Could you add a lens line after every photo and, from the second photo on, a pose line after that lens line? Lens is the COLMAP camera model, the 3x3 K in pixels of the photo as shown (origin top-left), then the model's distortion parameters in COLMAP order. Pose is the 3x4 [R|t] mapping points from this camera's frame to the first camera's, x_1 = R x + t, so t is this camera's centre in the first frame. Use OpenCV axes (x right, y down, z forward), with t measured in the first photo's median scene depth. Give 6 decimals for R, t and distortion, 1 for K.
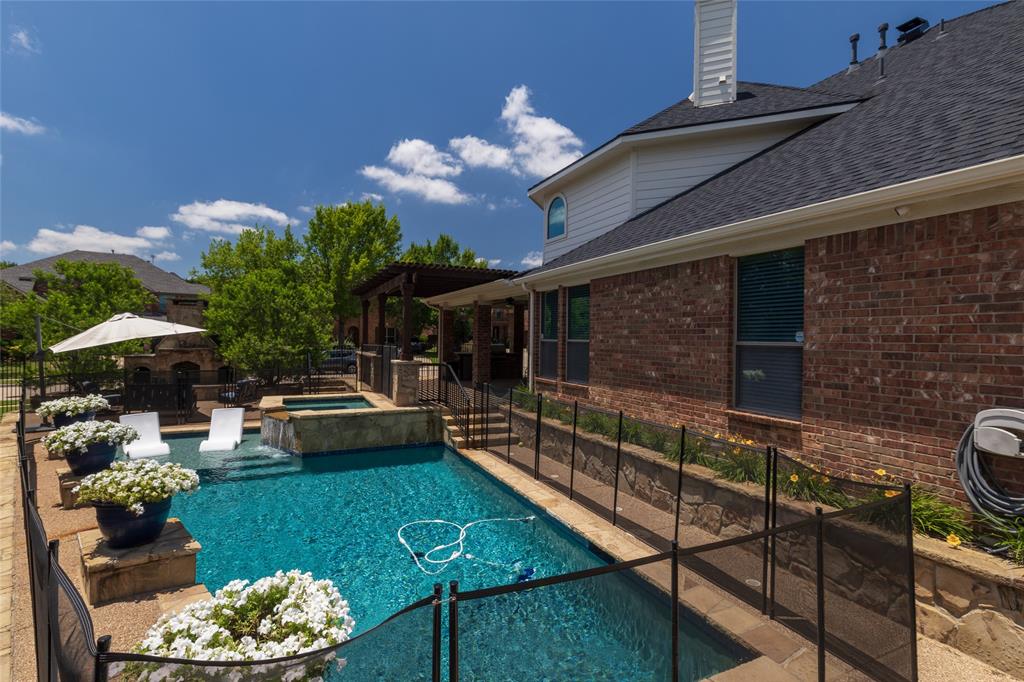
lens RADIAL K [[491.4, 0, 514.4], [0, 491.4, 339.8], [0, 0, 1]] dist [0.000703, -0.000087]
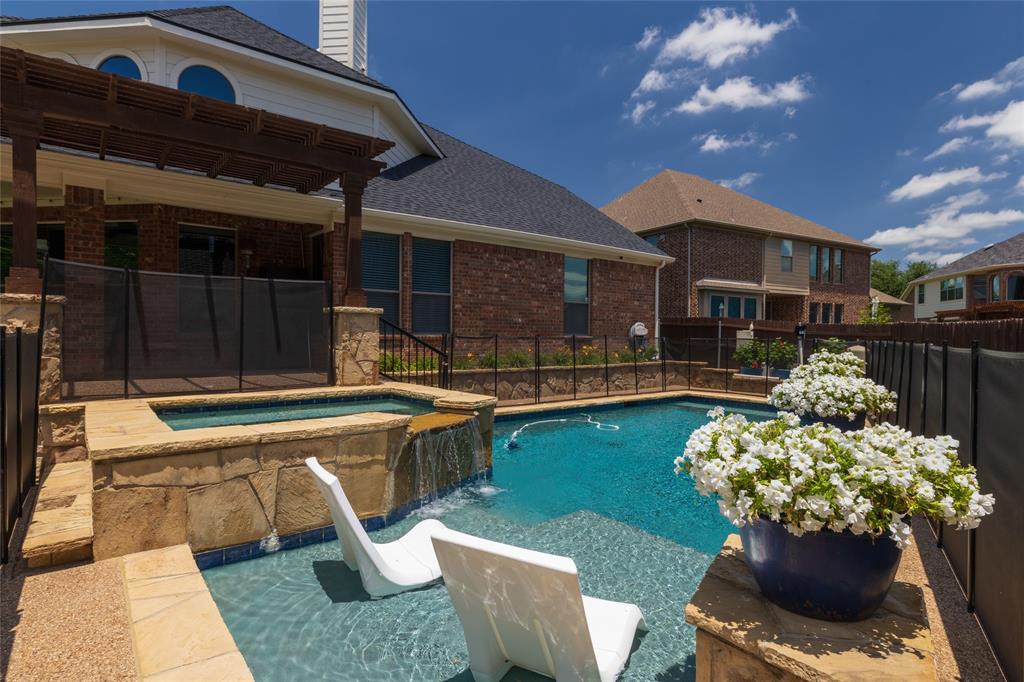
lens RADIAL K [[552.8, 0, 513.5], [0, 552.8, 339.3], [0, 0, 1]] dist [0.004165, 0.000226]
pose [[-0.250079, -0.023178, 0.967948, -1.177624], [-0.007905, 0.999729, 0.021897, 0.081175], [-0.968193, -0.002175, -0.250195, 1.282928]]
